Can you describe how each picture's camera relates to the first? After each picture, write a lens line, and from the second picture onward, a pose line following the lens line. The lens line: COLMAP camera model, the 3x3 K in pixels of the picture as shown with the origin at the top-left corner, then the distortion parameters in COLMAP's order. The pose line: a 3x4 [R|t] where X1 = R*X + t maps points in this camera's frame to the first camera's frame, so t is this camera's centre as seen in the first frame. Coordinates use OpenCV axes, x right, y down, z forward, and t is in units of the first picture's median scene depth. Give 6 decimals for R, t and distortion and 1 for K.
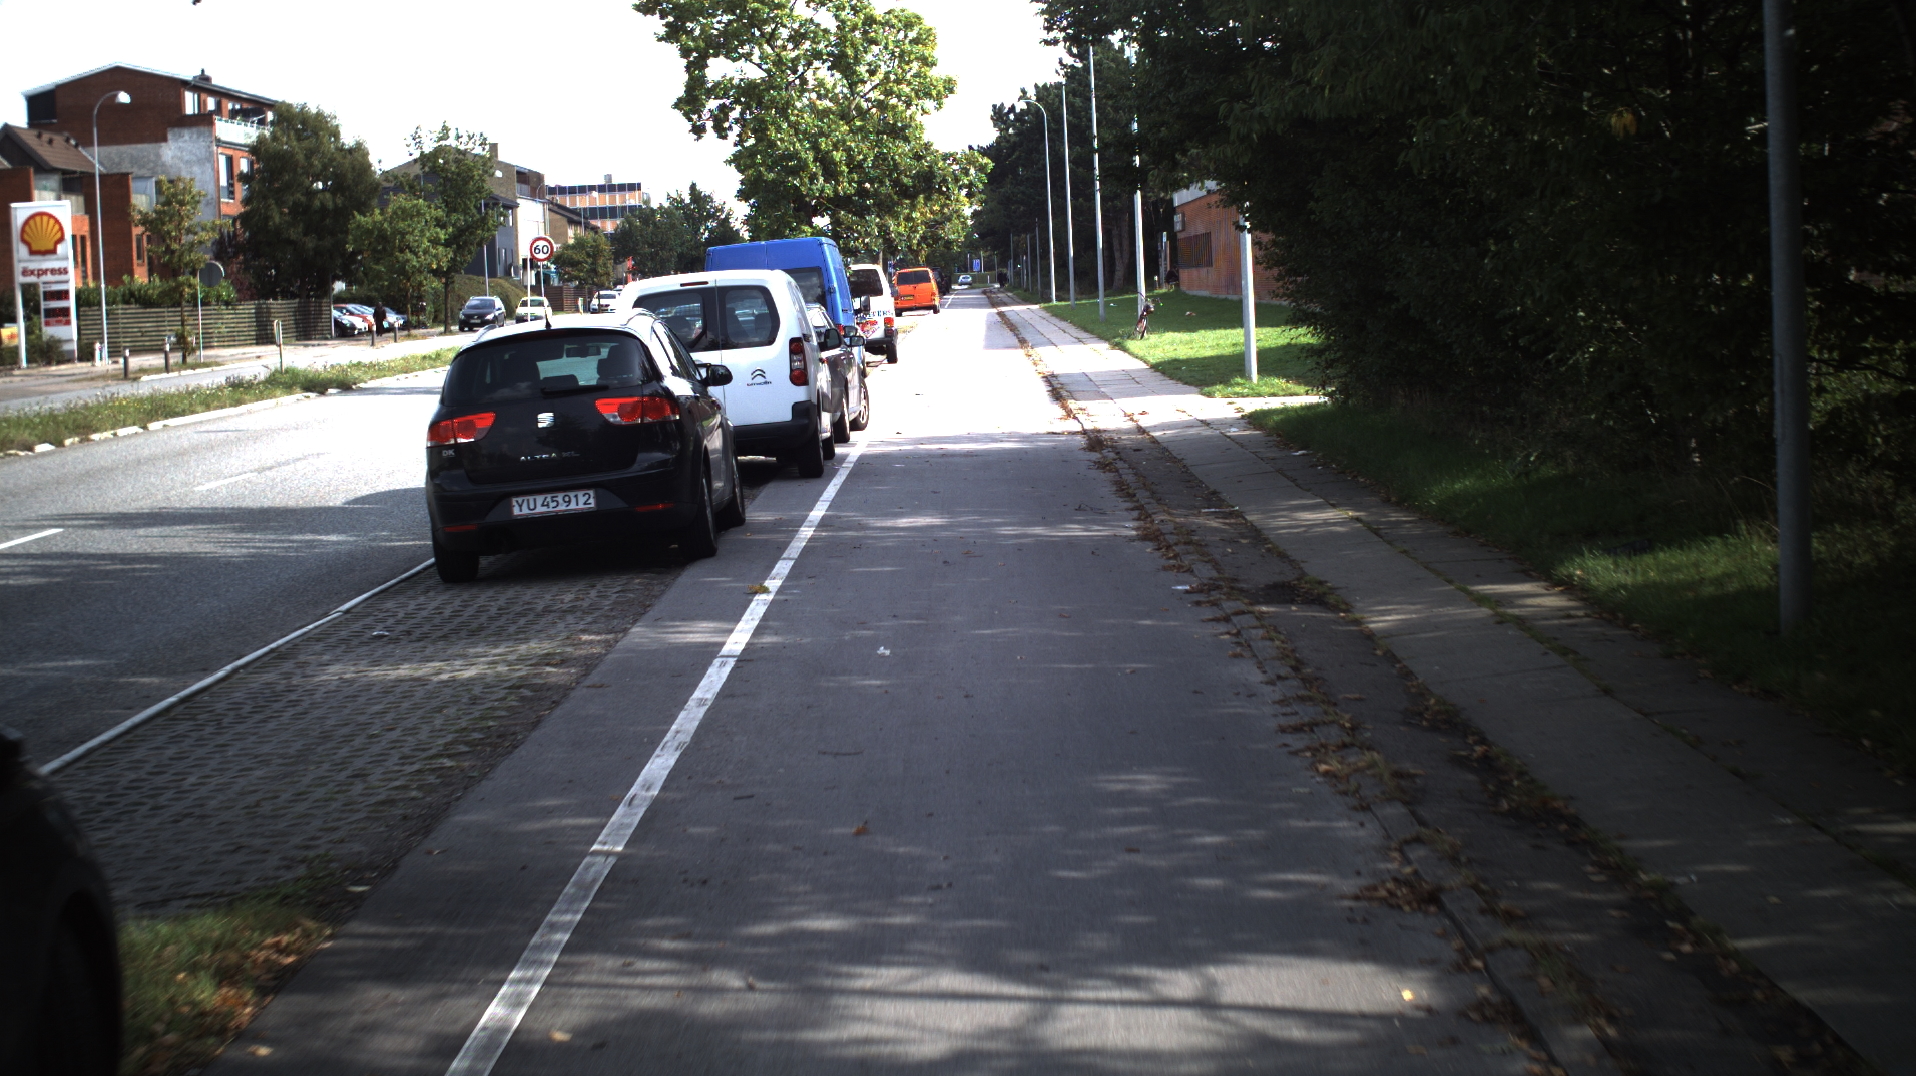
lens RADIAL K [[3507.1, 0, 958.0], [0, 3507.1, 538.0], [0, 0, 1]] dist [-0.197370, -0.007189]
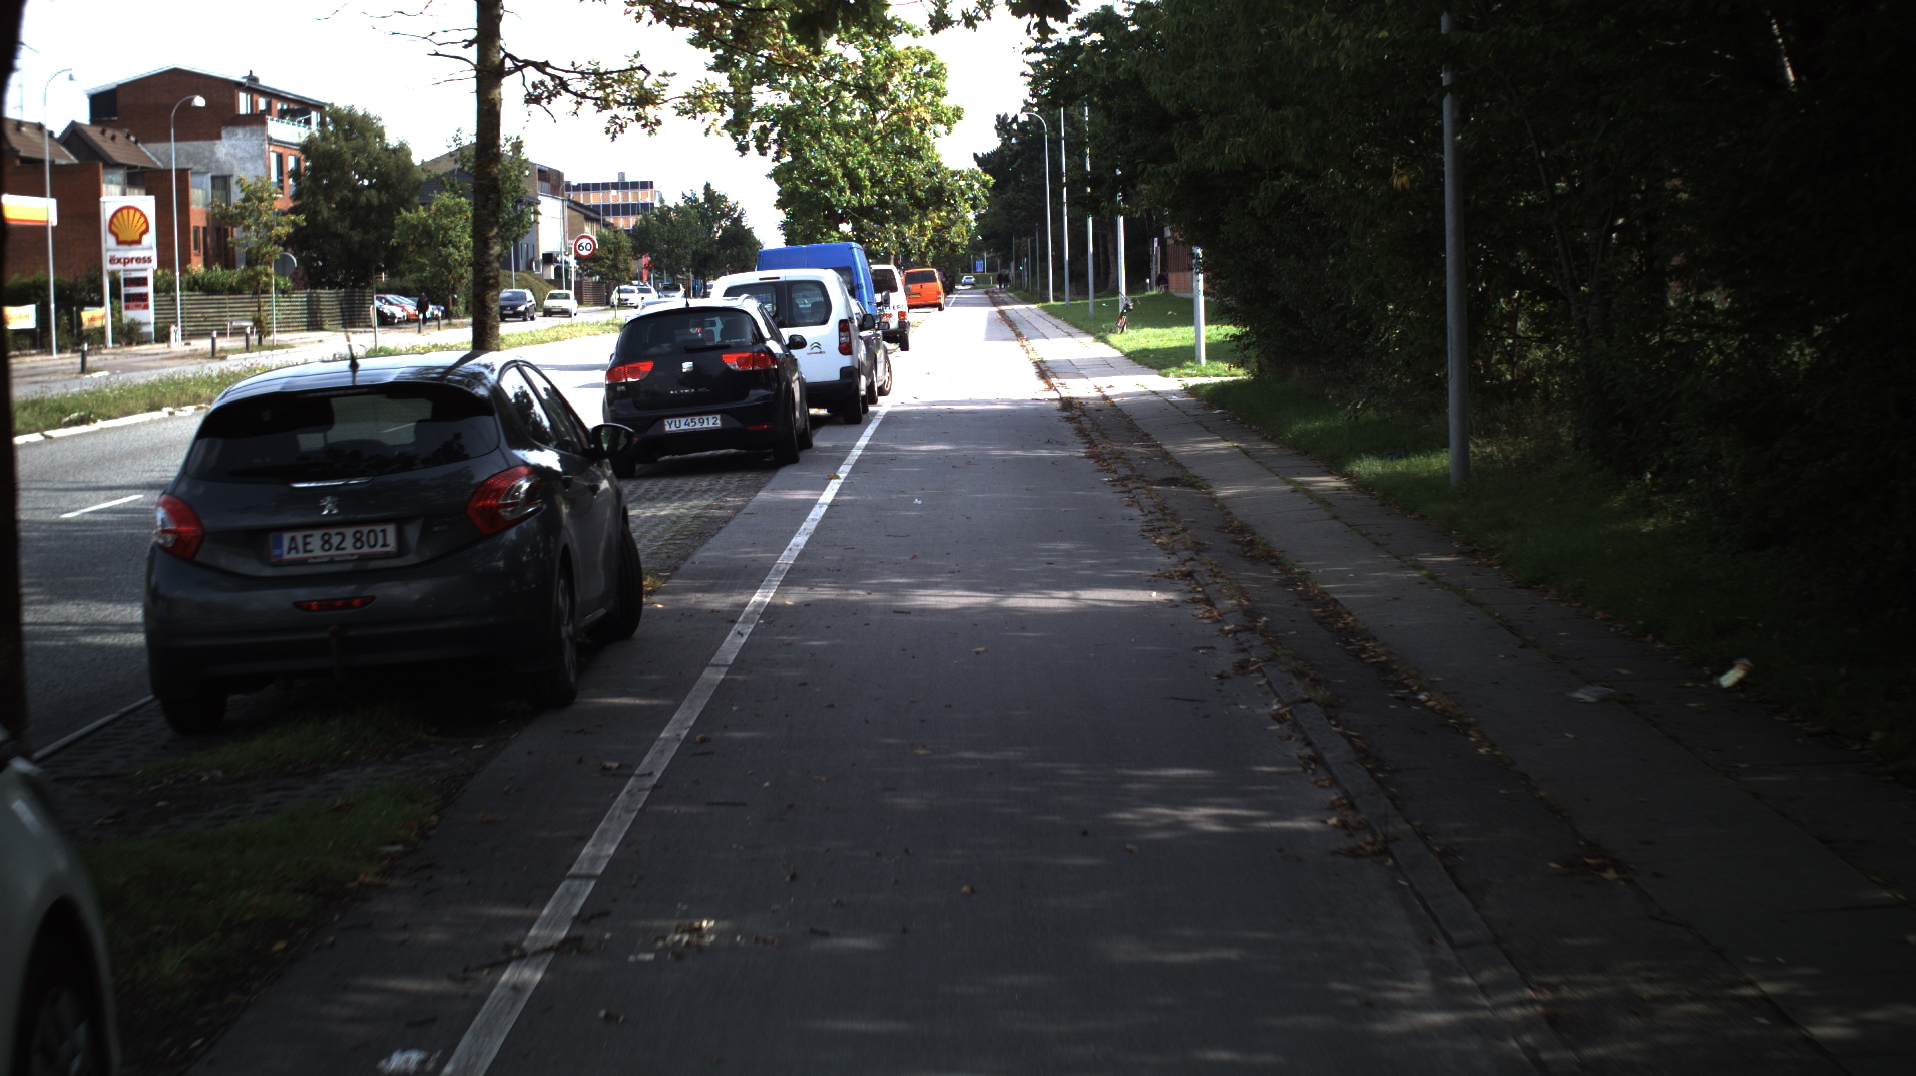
lens RADIAL K [[3507.1, 0, 958.0], [0, 3507.1, 538.0], [0, 0, 1]] dist [-0.197370, -0.007189]
pose [[0.999897, 0.014320, 0.000157, -0.000325], [-0.014320, 0.999897, -0.000144, 0.007622], [-0.000159, 0.000142, 1.000000, -0.100493]]
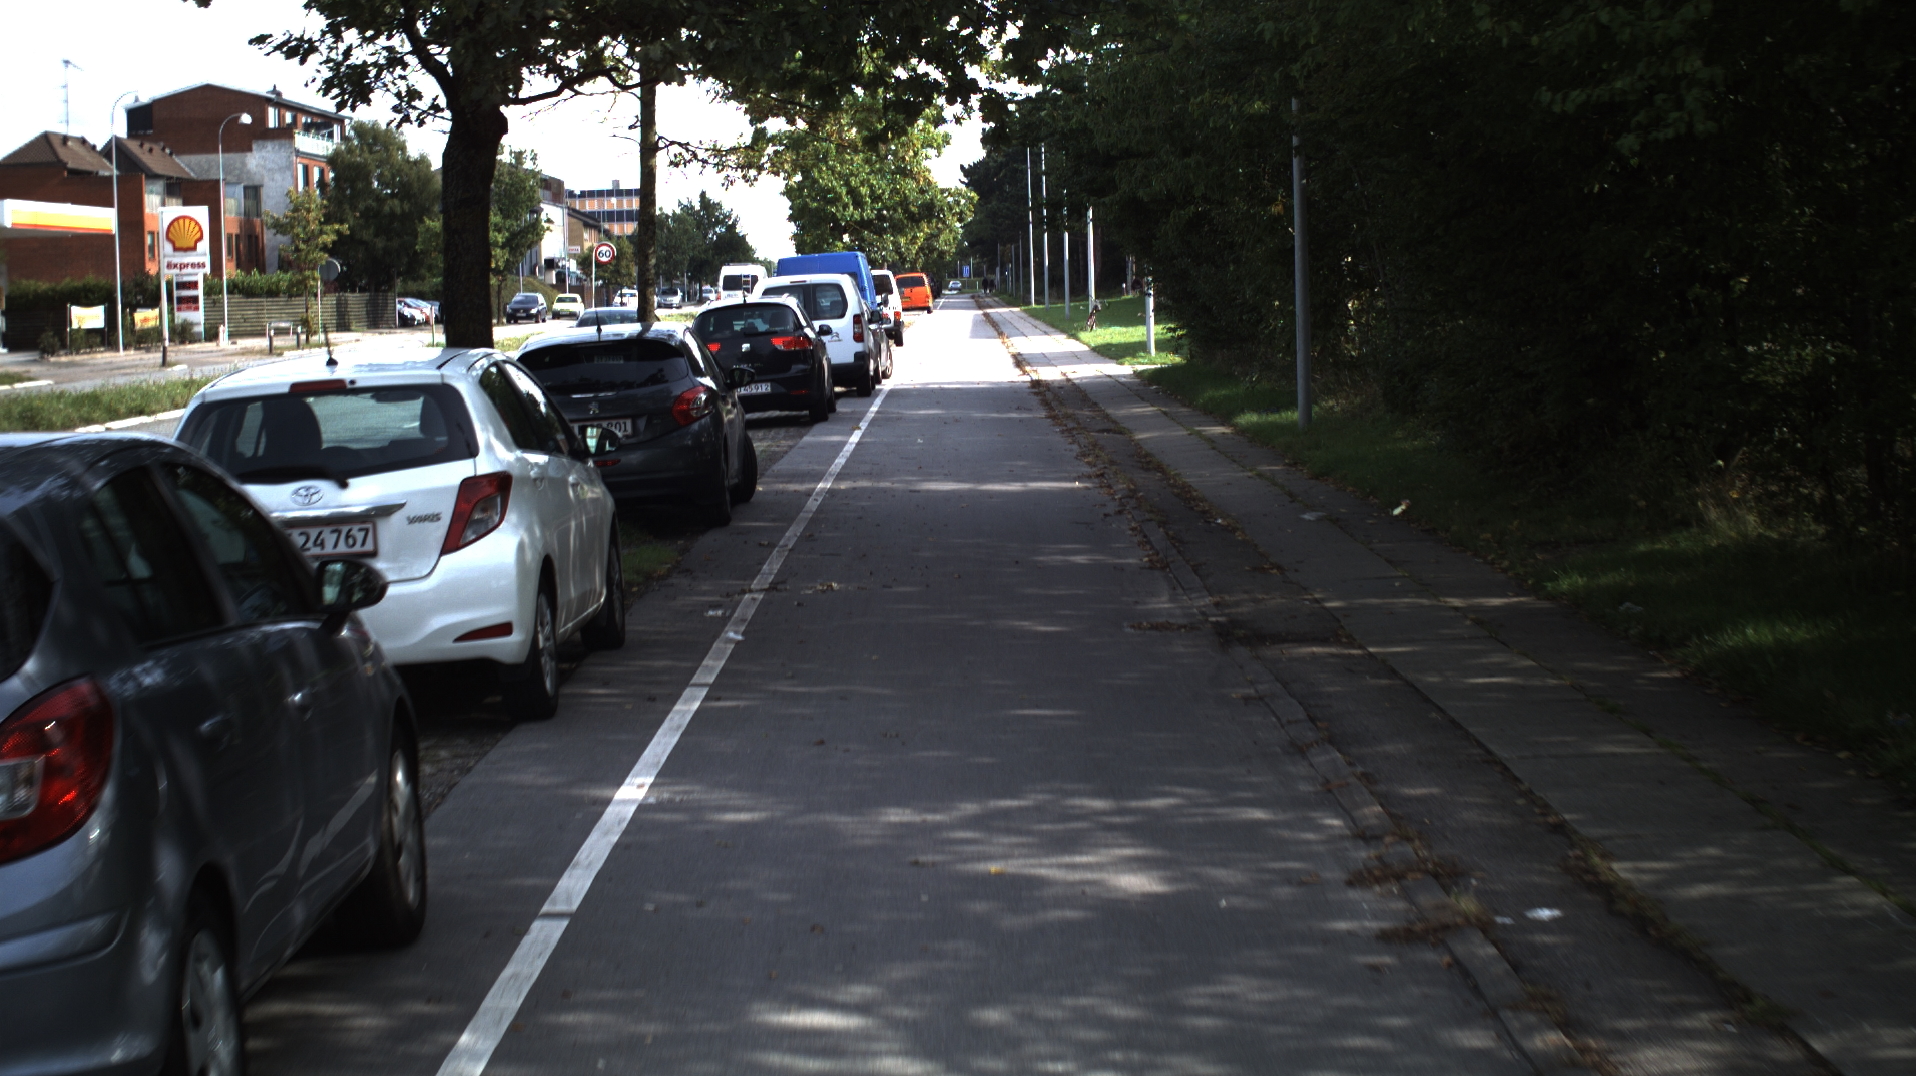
lens RADIAL K [[3507.1, 0, 958.0], [0, 3507.1, 538.0], [0, 0, 1]] dist [-0.197370, -0.007189]
pose [[0.999883, 0.014768, 0.004005, -0.000676], [-0.014761, 0.999890, -0.001726, 0.015362], [-0.004030, 0.001666, 0.999990, -0.201049]]
